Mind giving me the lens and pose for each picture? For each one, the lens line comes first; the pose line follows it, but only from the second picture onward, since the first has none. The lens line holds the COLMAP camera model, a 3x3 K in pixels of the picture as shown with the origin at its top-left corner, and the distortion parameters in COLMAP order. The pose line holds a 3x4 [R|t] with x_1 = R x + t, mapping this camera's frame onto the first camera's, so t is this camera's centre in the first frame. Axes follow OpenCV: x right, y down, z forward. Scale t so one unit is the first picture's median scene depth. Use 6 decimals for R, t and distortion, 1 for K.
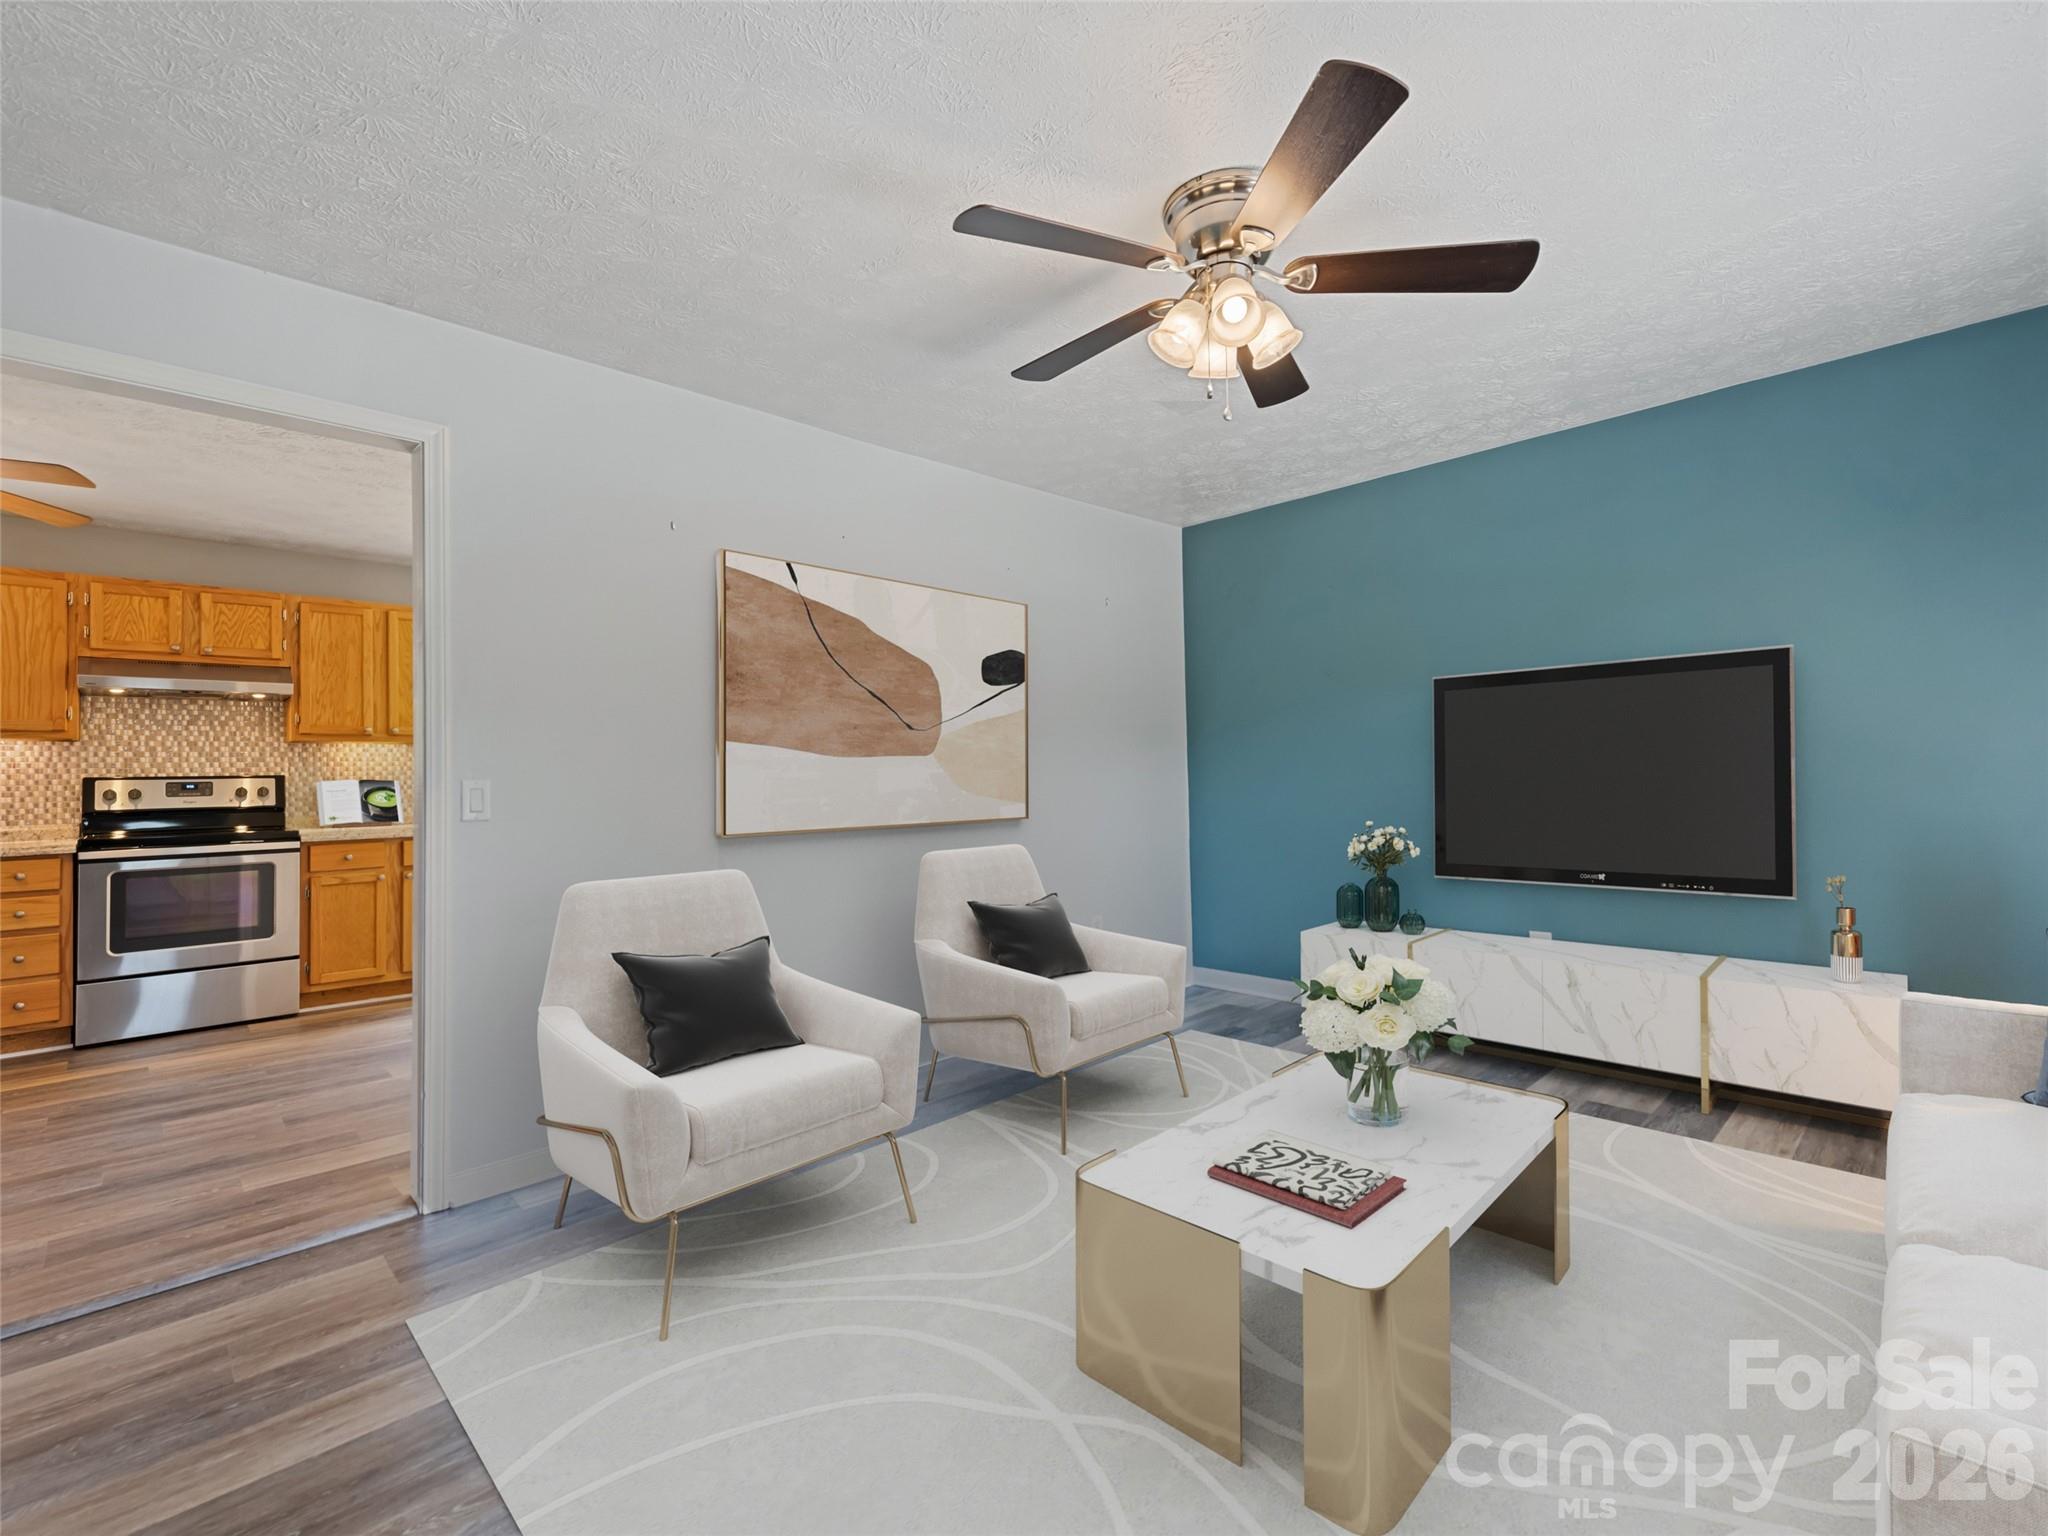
lens RADIAL K [[915.5, 0, 1034.7], [0, 915.5, 758.4], [0, 0, 1]] dist [0.002691, 0.000186]
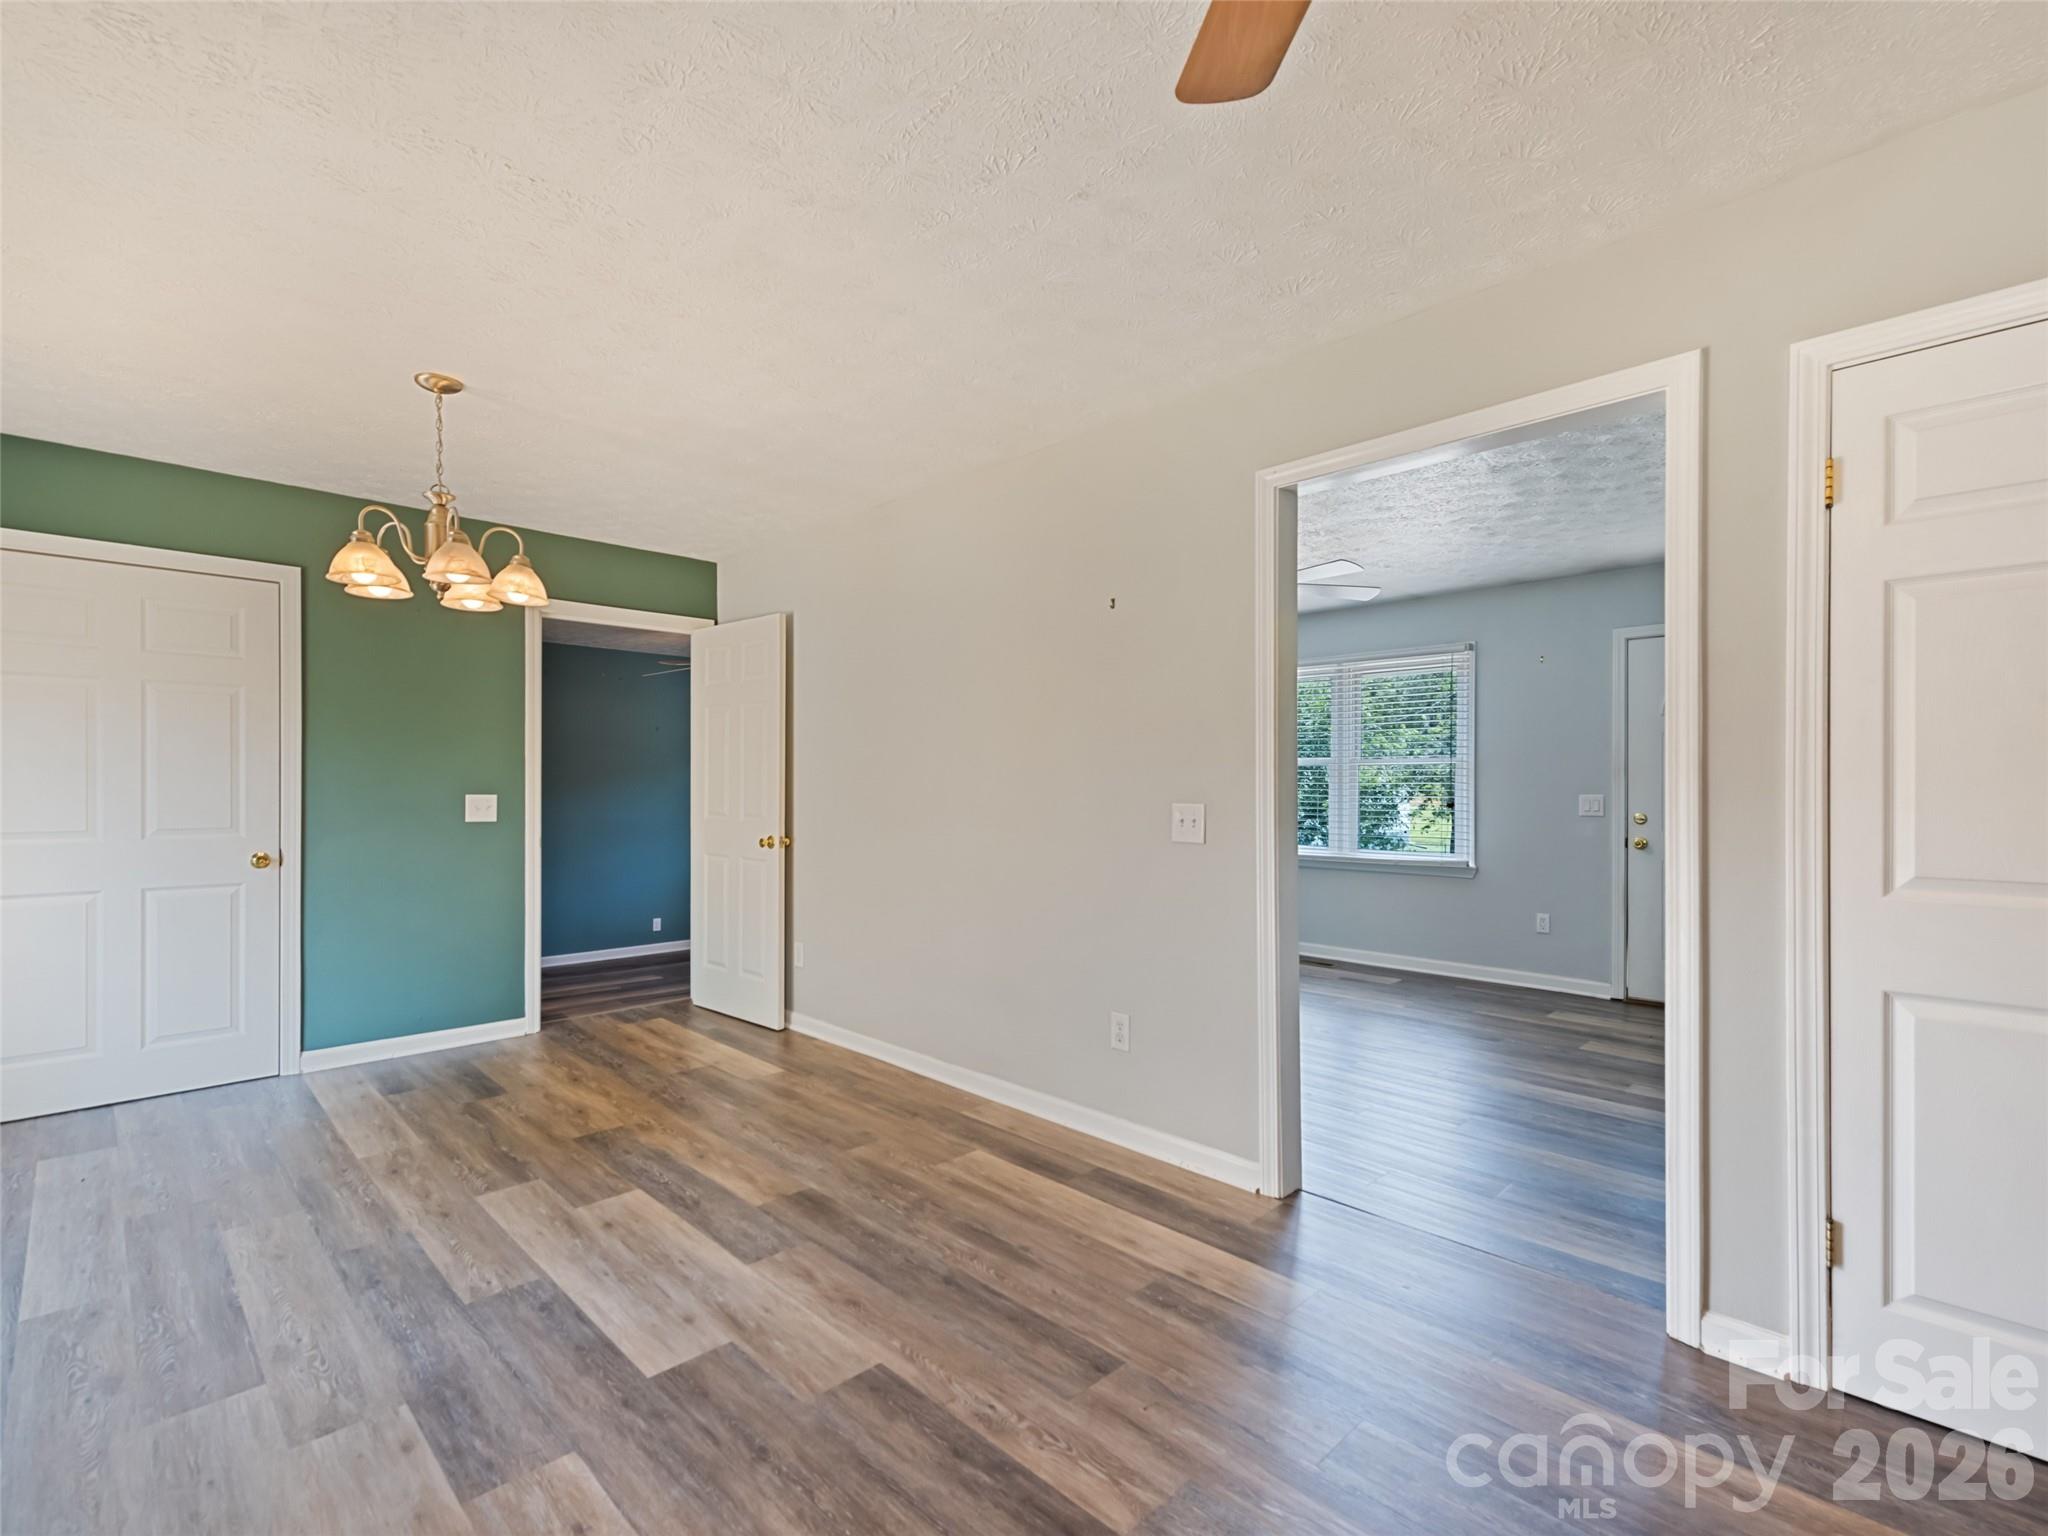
lens RADIAL K [[946.3, 0, 1027.0], [0, 946.3, 791.2], [0, 0, 1]] dist [0.015050, -0.005367]
pose [[-0.004478, 0.013861, 0.999894, -0.984731], [-0.020131, 0.999700, -0.013949, 0.015587], [-0.999787, -0.020192, -0.004197, 0.723043]]
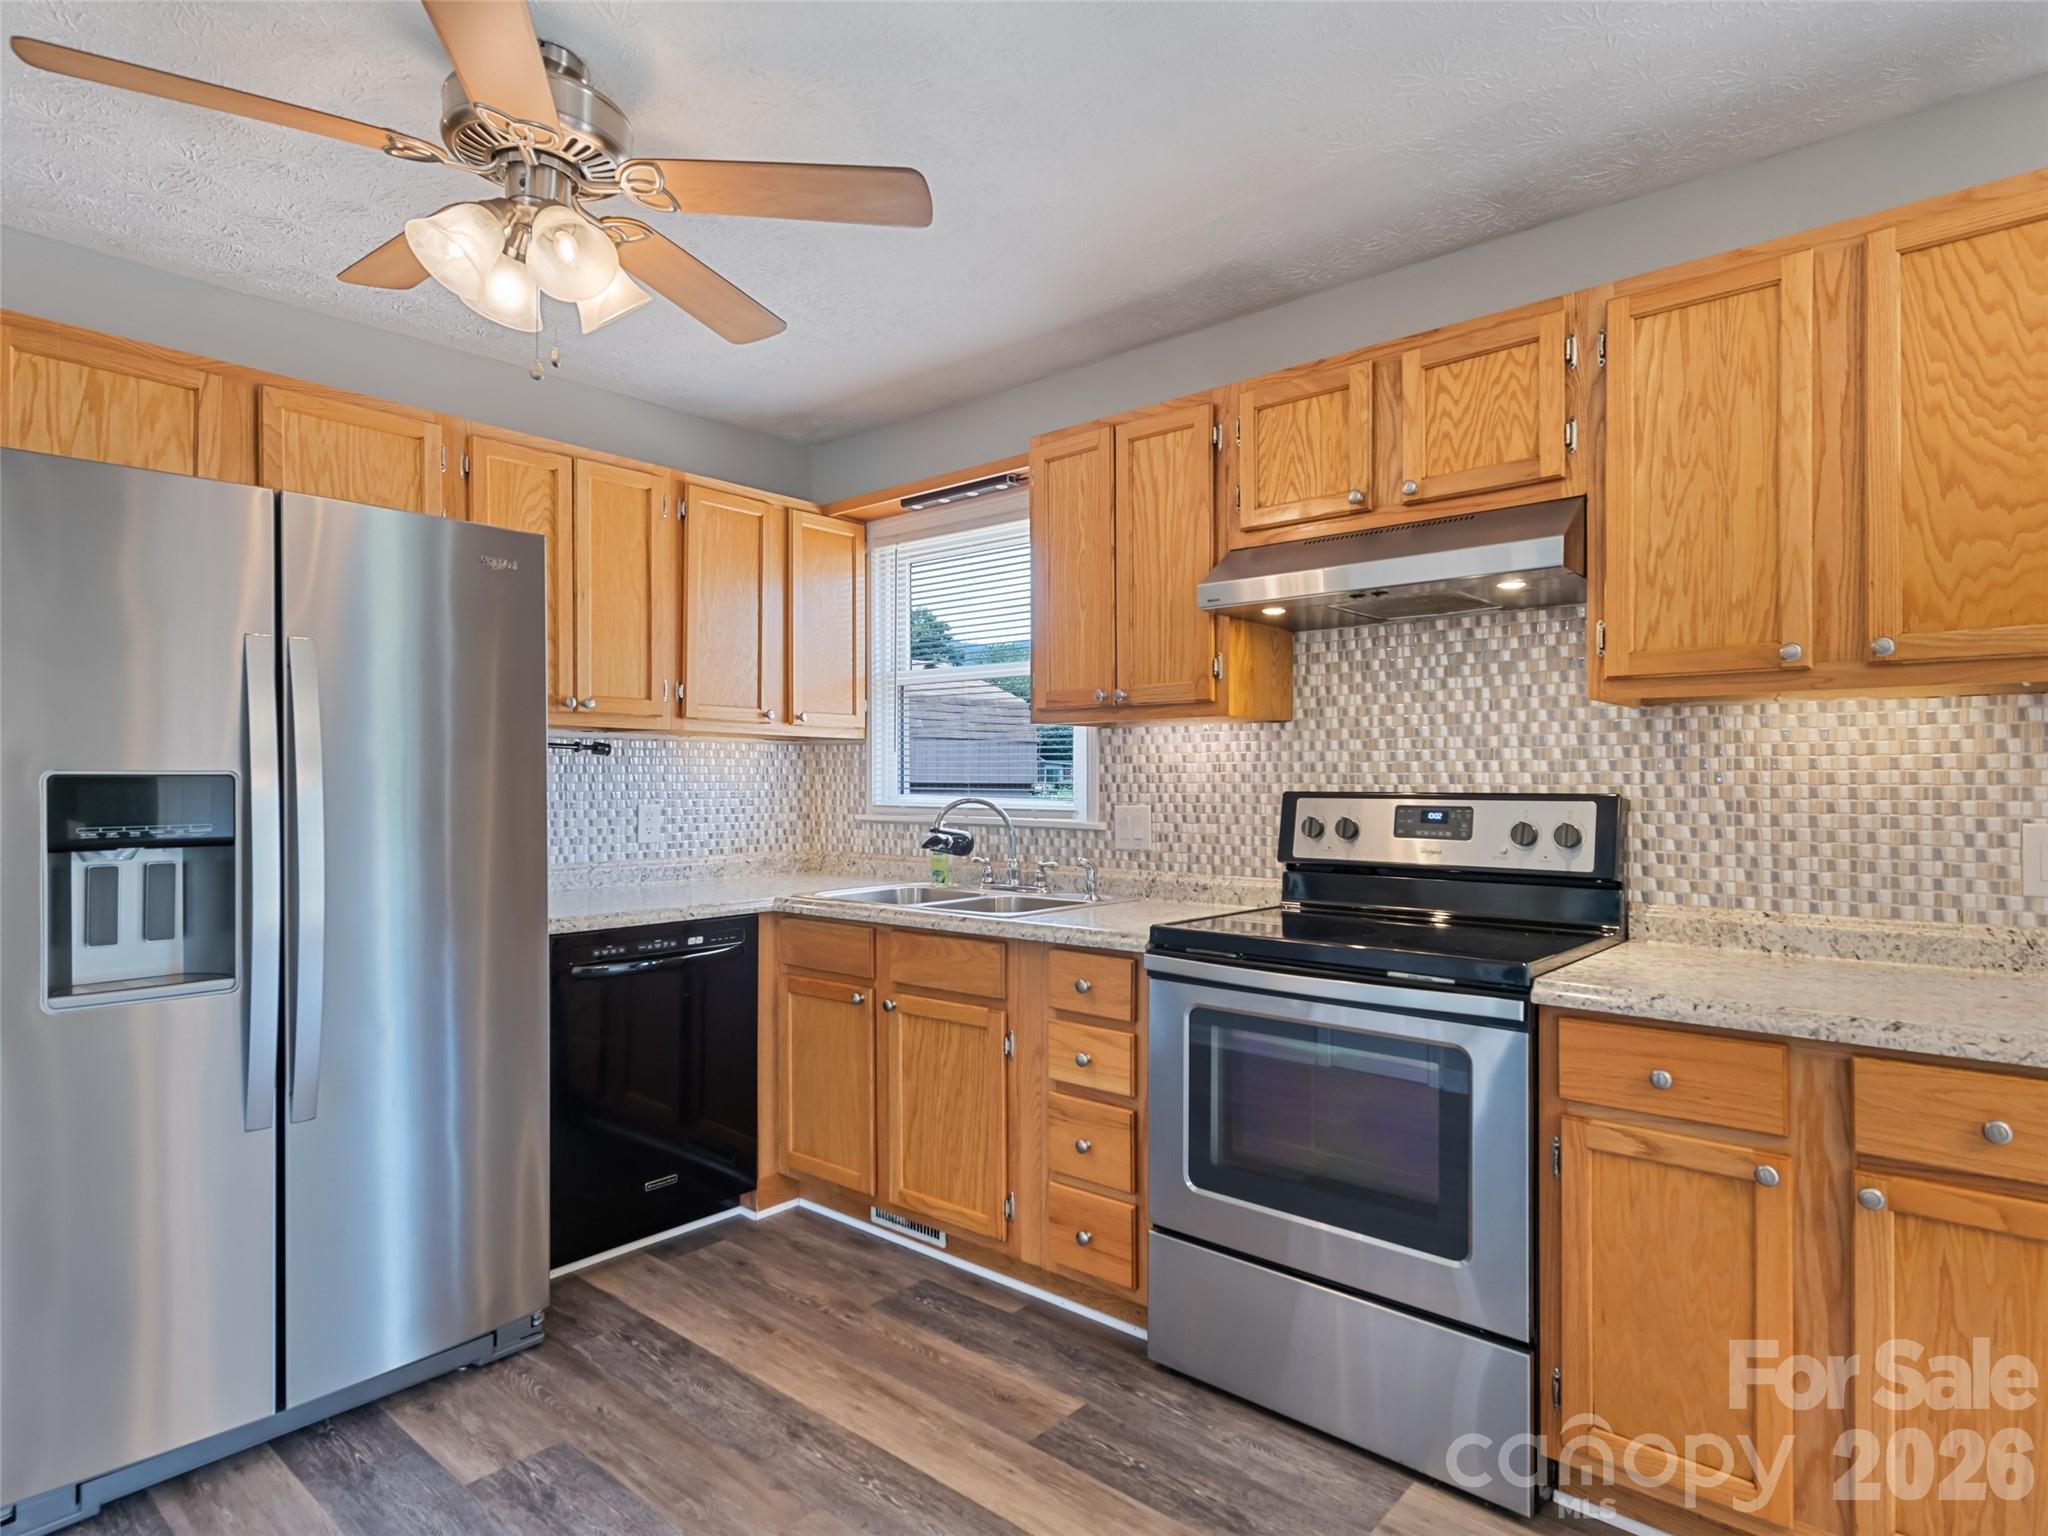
lens RADIAL K [[1138.4, 0, 1020.0], [0, 1138.4, 774.8], [0, 0, 1]] dist [0.015914, -0.009579]
pose [[0.073746, 0.013144, -0.997190, -0.400667], [0.015311, 0.999780, 0.014310, 0.000034], [0.997159, -0.016324, 0.073529, 0.781816]]
